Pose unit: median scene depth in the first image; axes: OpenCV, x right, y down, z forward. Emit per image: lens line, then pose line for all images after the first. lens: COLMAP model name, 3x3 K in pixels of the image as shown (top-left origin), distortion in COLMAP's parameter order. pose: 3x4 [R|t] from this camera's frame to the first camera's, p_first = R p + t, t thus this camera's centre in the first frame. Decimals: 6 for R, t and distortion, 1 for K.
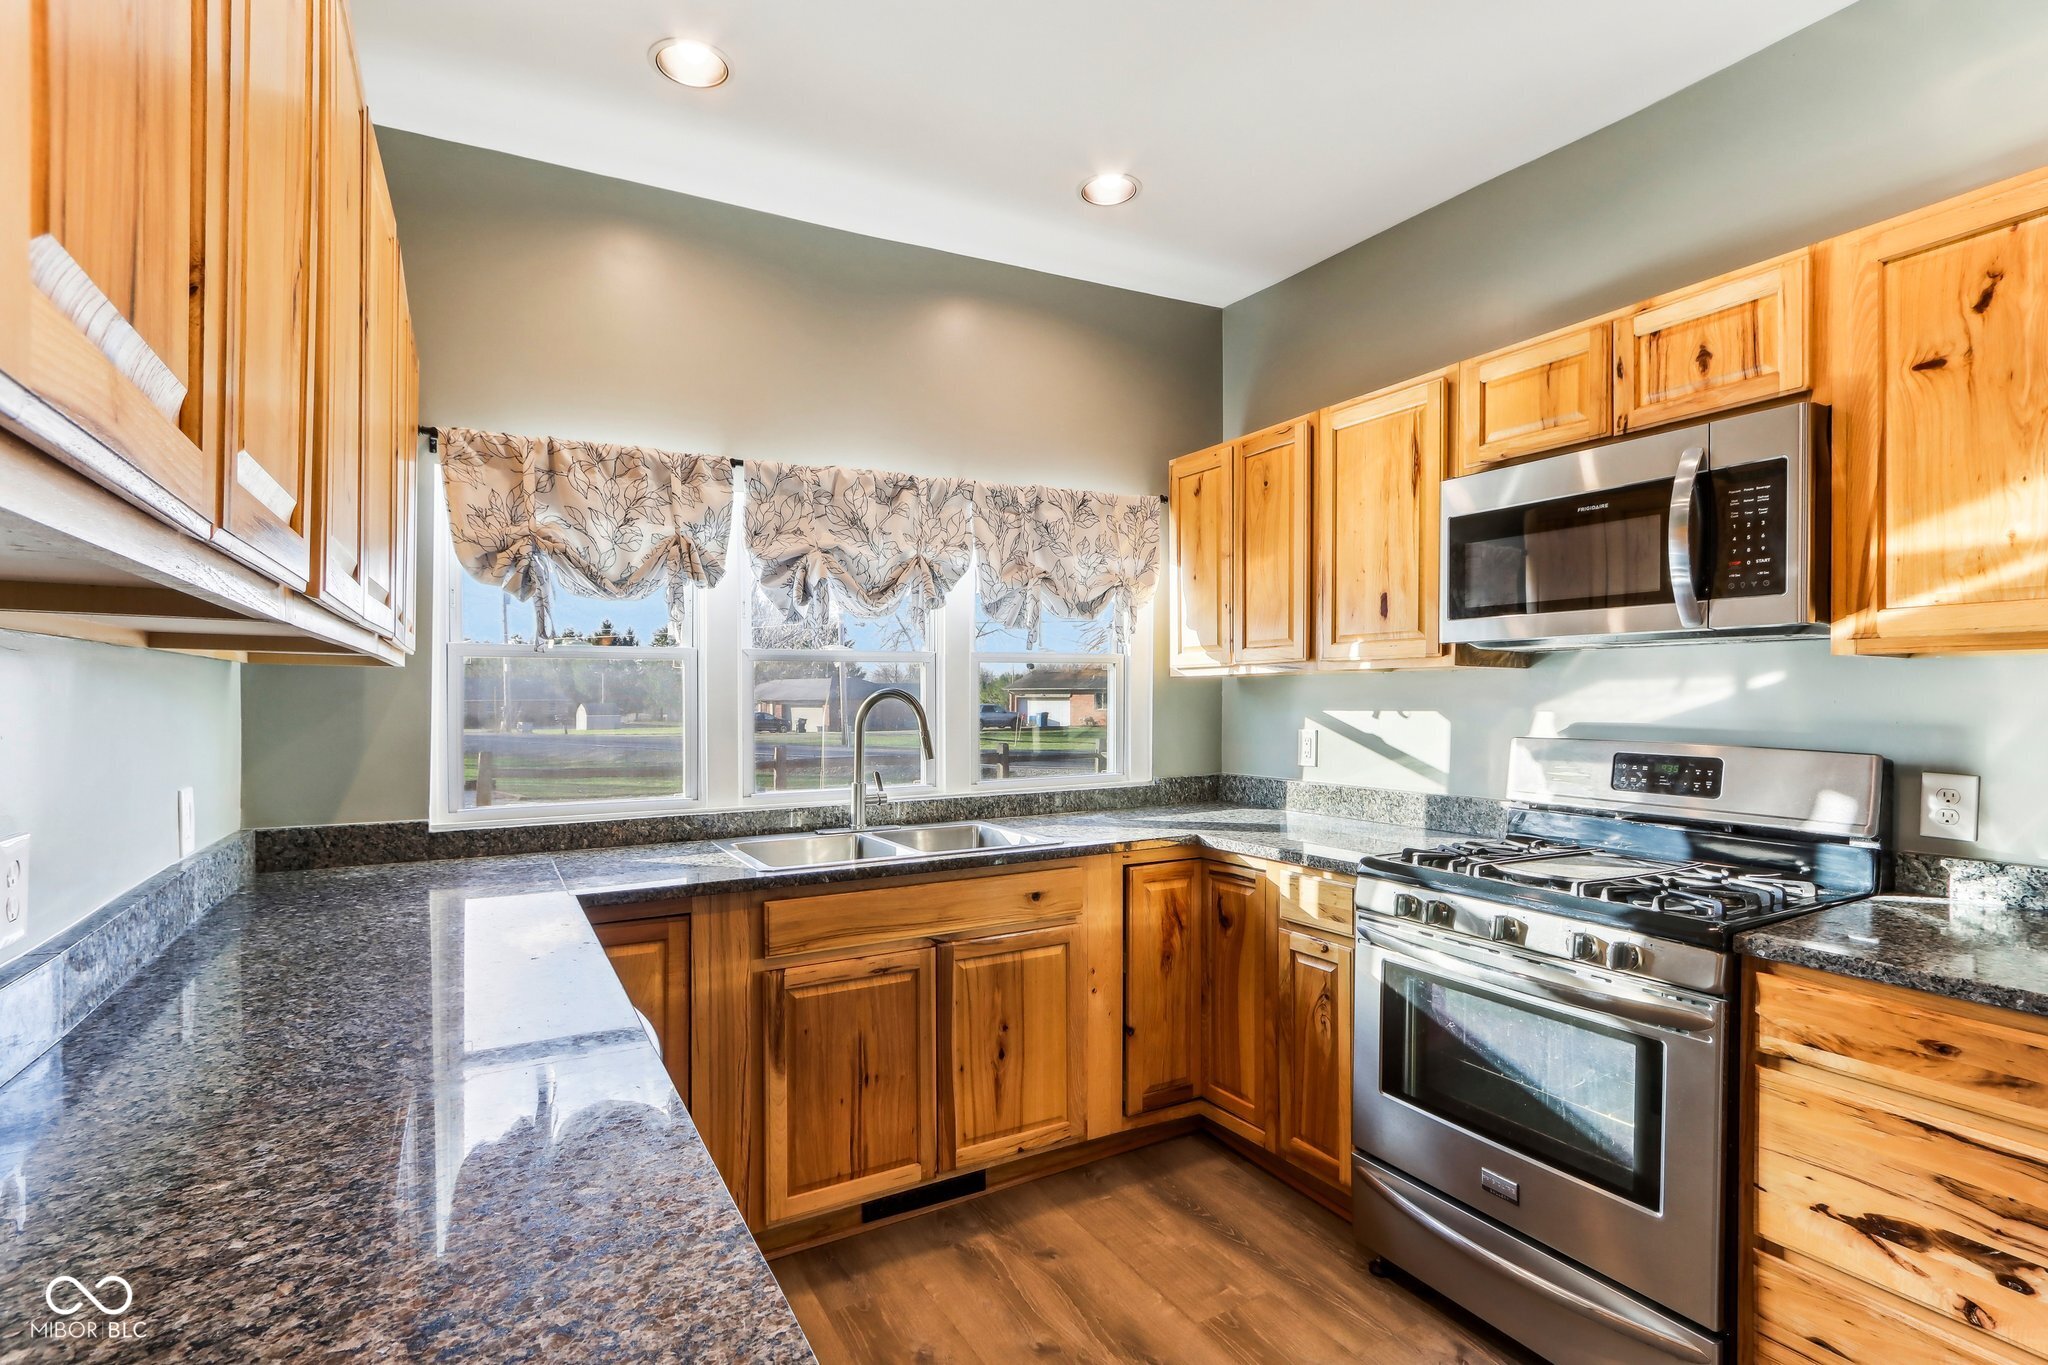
lens RADIAL K [[960.8, 0, 1022.7], [0, 960.8, 689.0], [0, 0, 1]] dist [0.000039, 0.002940]
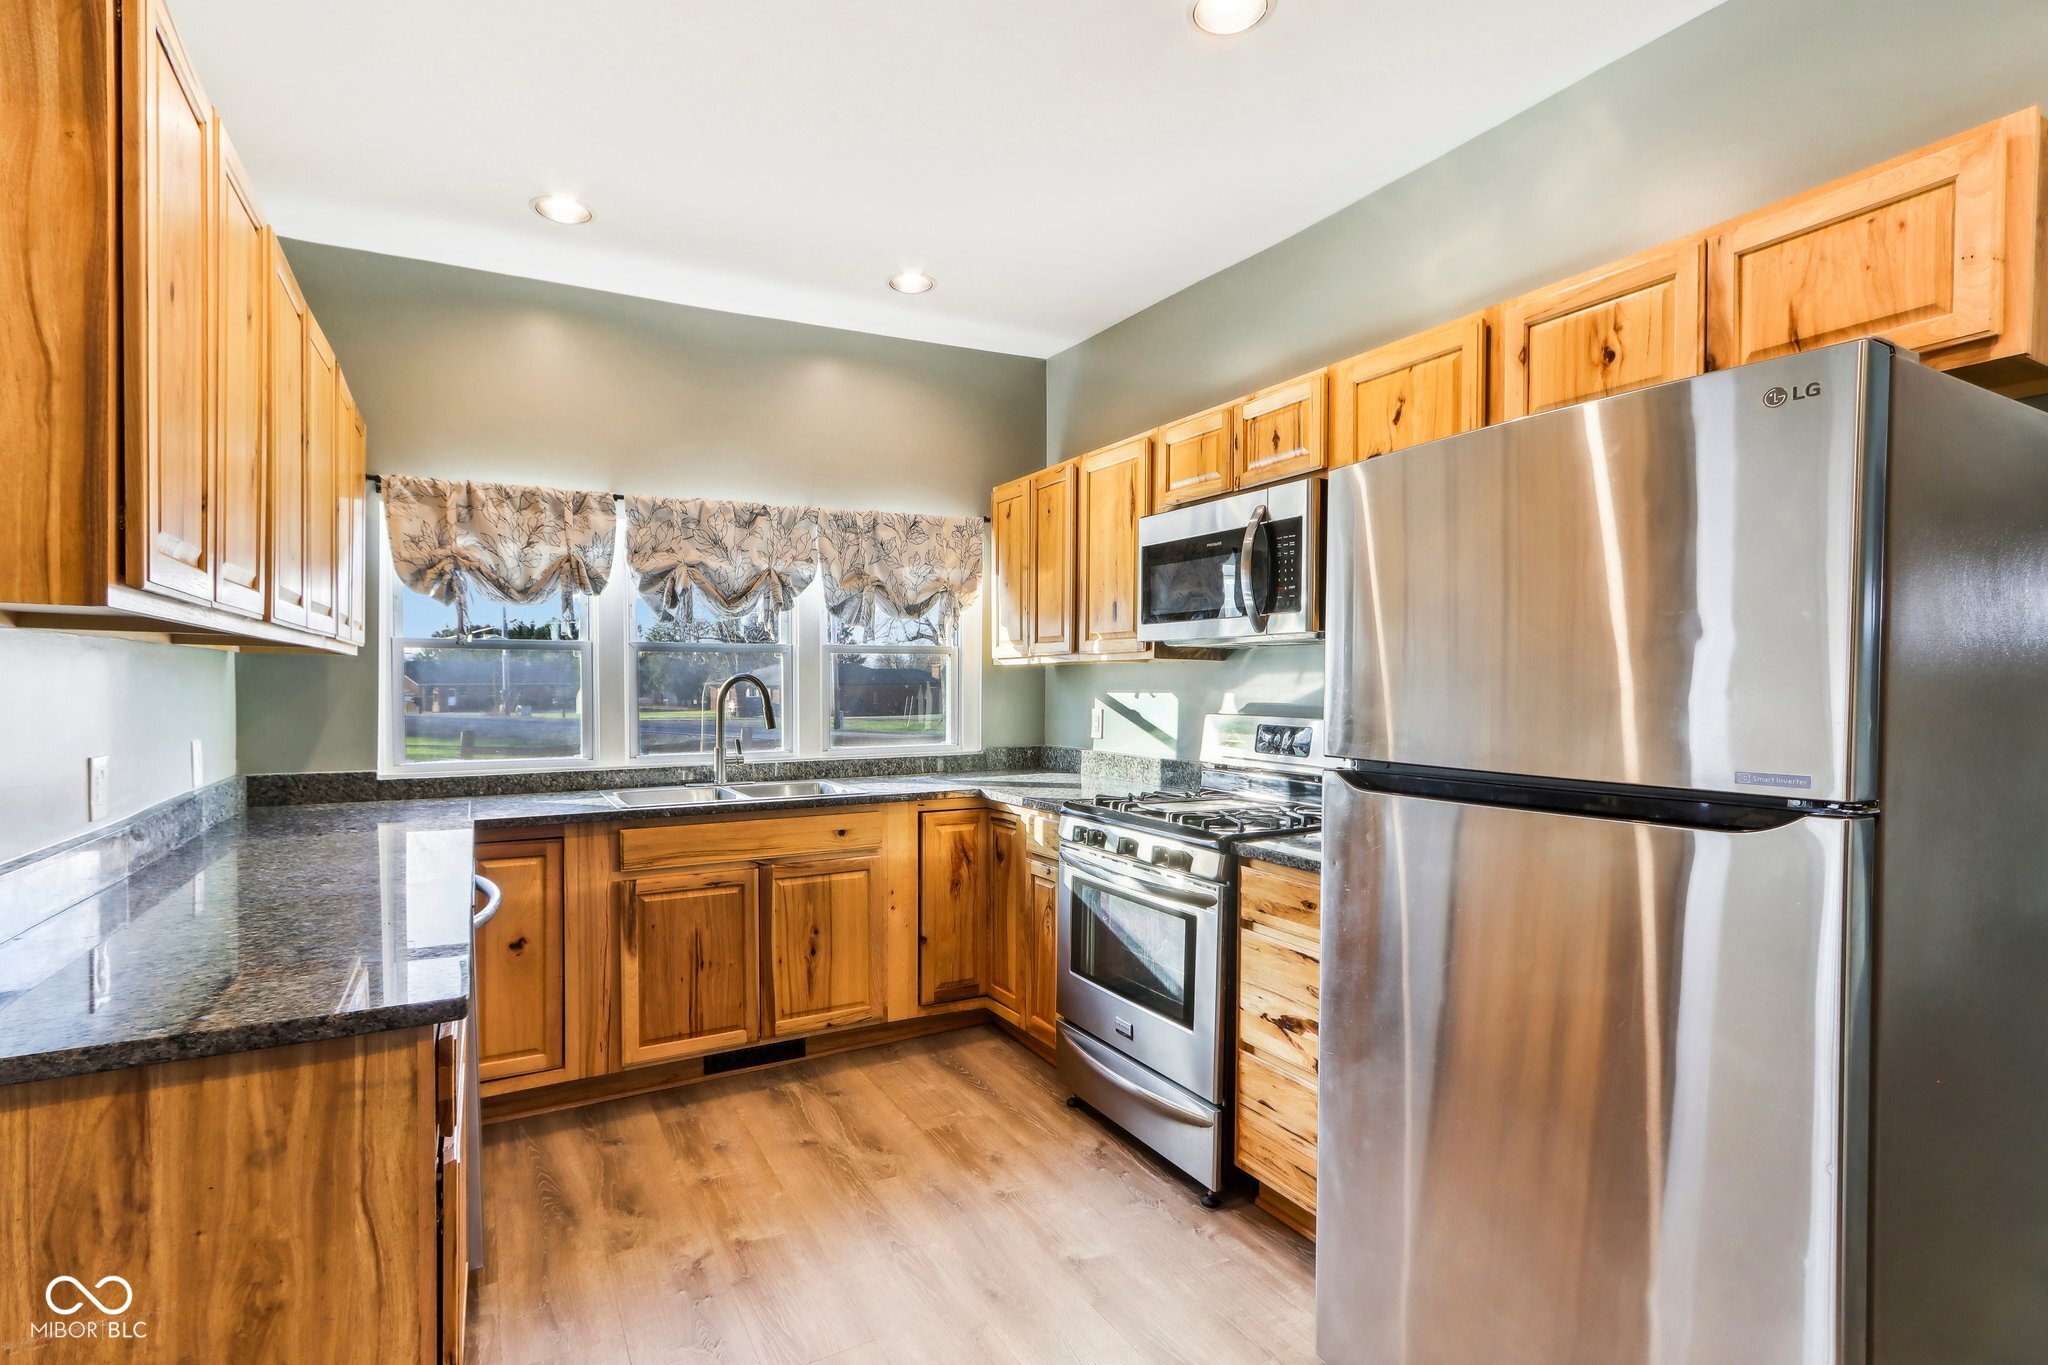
lens RADIAL K [[960.8, 0, 1015.8], [0, 960.8, 693.3], [0, 0, 1]] dist [0.000039, 0.002940]
pose [[0.999969, 0.005207, -0.005965, 0.274990], [-0.005094, 0.999809, 0.018875, -0.000414], [0.006062, -0.018844, 0.999804, -0.324674]]
